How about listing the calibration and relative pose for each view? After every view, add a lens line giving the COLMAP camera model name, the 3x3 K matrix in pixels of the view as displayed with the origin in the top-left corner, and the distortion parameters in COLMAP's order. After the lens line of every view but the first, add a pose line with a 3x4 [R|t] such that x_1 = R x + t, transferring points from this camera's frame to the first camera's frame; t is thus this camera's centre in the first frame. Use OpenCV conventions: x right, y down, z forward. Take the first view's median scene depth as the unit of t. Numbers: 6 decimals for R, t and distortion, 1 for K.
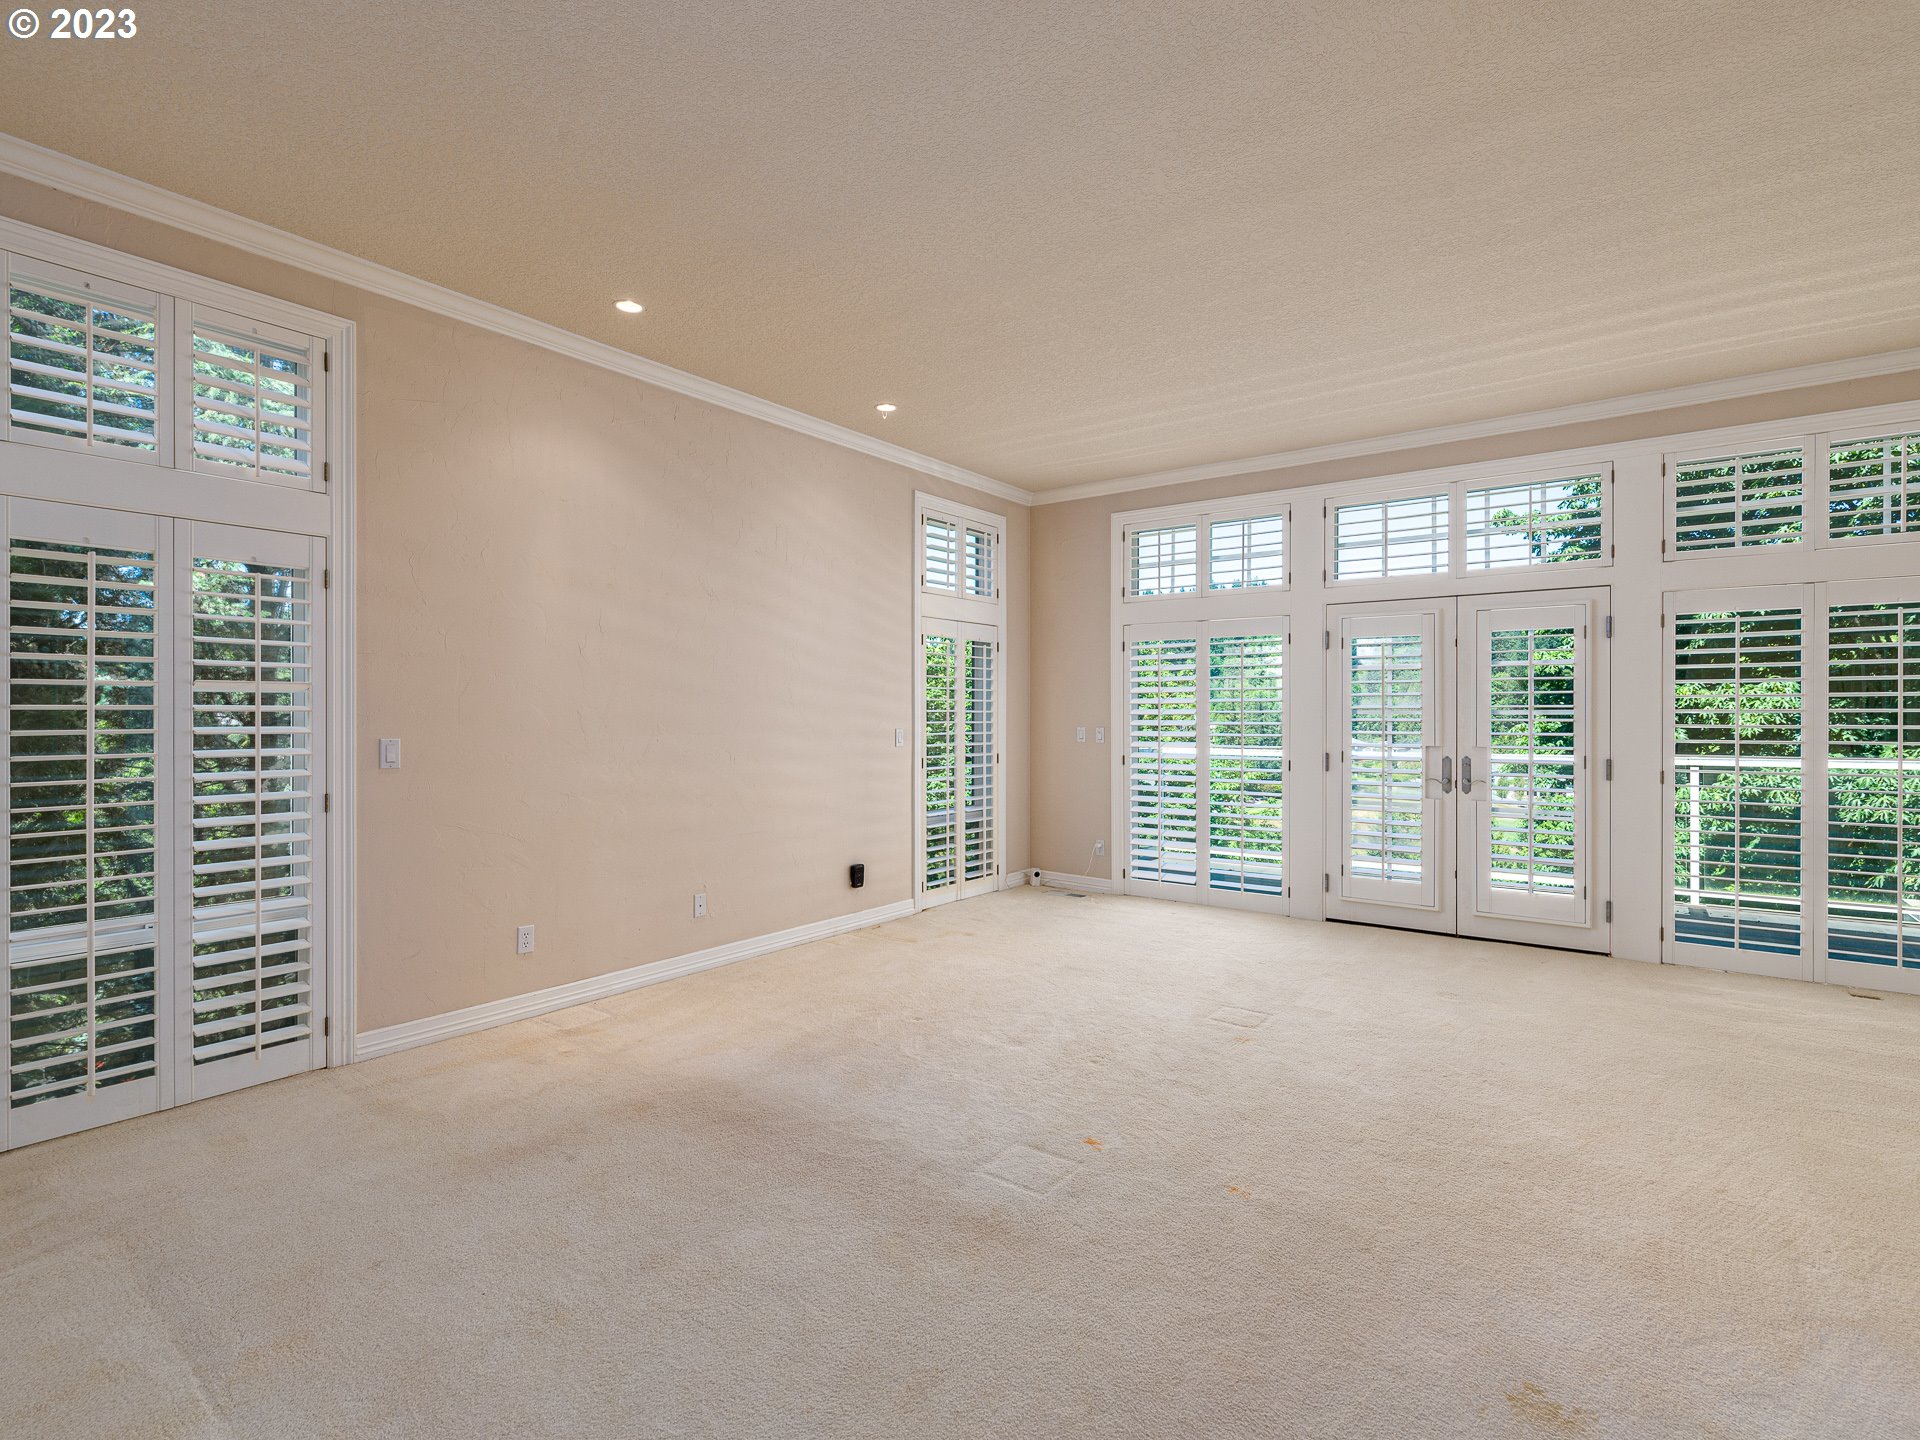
lens RADIAL K [[944.3, 0, 963.6], [0, 944.3, 724.7], [0, 0, 1]] dist [-0.002571, -0.000374]
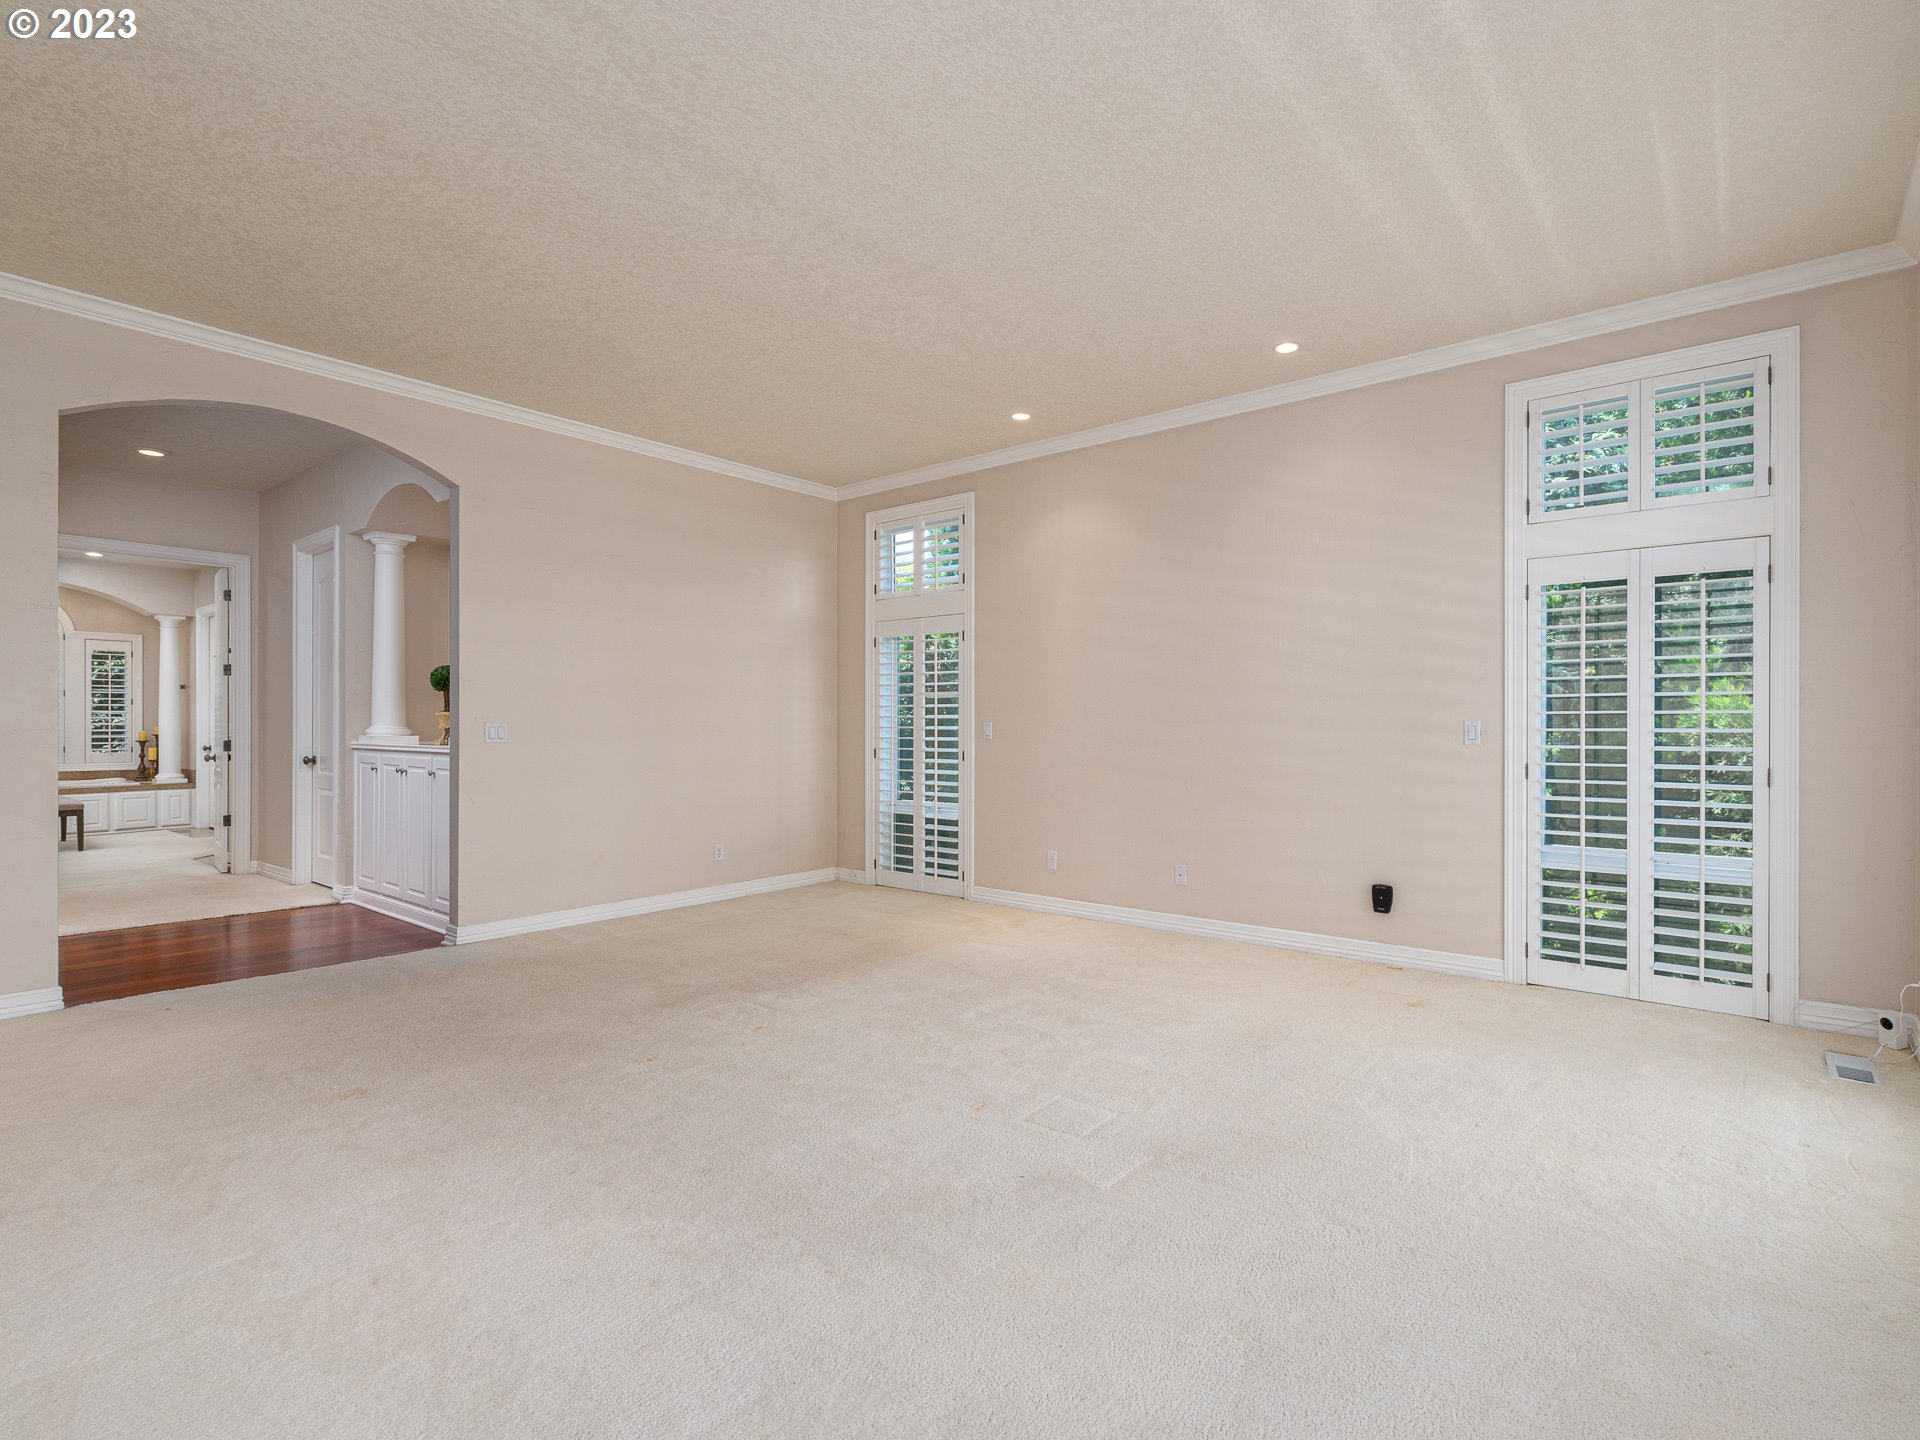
lens RADIAL K [[930.3, 0, 964.5], [0, 930.3, 718.4], [0, 0, 1]] dist [-0.002035, 0.000088]
pose [[-0.048302, 0.002187, -0.998830, 0.534447], [-0.005015, 0.999984, 0.002432, 0.002223], [0.998820, 0.005127, -0.048291, 0.505812]]
